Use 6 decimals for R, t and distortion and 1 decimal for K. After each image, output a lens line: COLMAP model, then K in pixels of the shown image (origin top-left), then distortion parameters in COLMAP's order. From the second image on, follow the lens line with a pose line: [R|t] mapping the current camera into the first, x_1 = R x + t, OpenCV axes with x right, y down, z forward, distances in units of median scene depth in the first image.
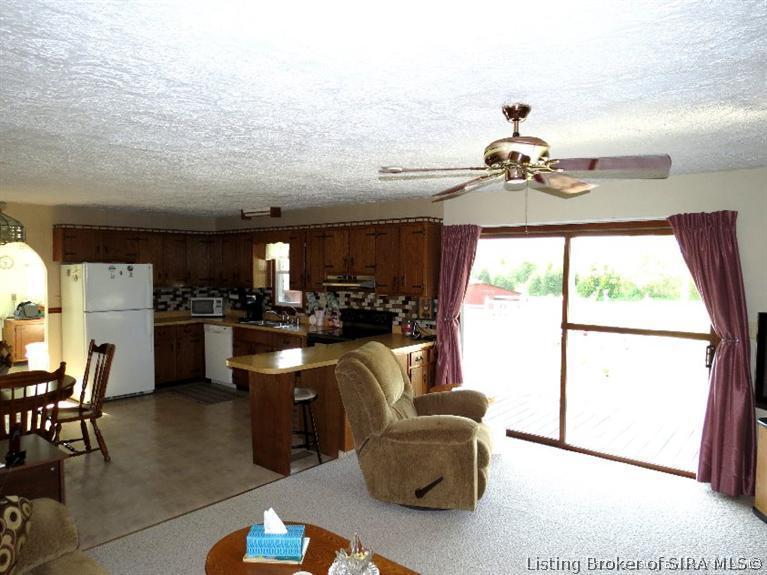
lens RADIAL K [[541.1, 0, 383.5], [0, 541.1, 287.5], [0, 0, 1]] dist [-0.030915, 0.006190]
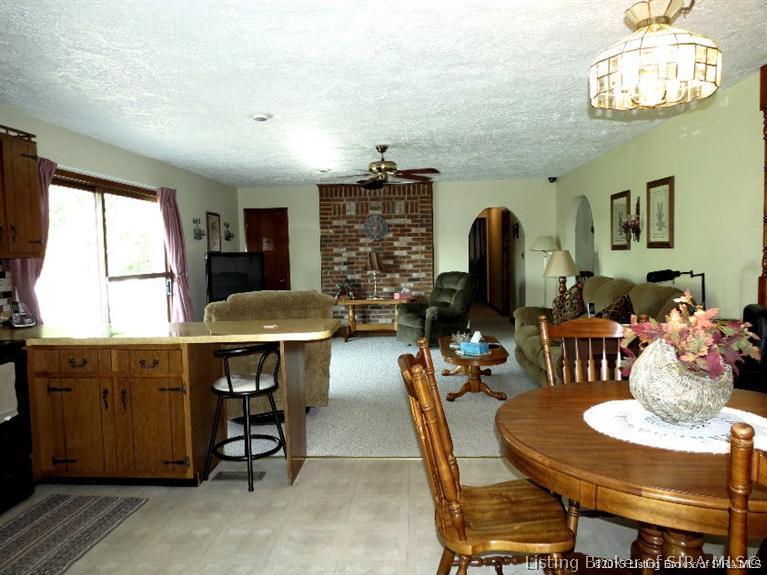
lens RADIAL K [[541.1, 0, 383.5], [0, 541.1, 287.5], [0, 0, 1]] dist [-0.030915, 0.006190]
pose [[-0.597385, -0.037455, 0.801079, -0.625401], [0.065706, 0.993264, 0.095440, 0.018031], [-0.799258, 0.109650, -0.590900, 0.934737]]
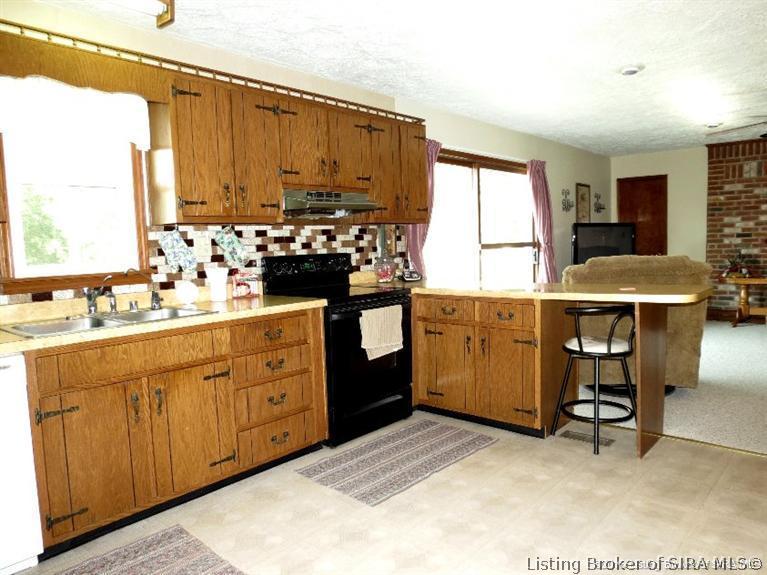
lens RADIAL K [[541.1, 0, 383.5], [0, 541.1, 287.5], [0, 0, 1]] dist [-0.030915, 0.006190]
pose [[0.027487, -0.083551, 0.996124, -0.637874], [0.083702, 0.993194, 0.080995, 0.037224], [-0.996112, 0.081152, 0.034293, 0.923470]]
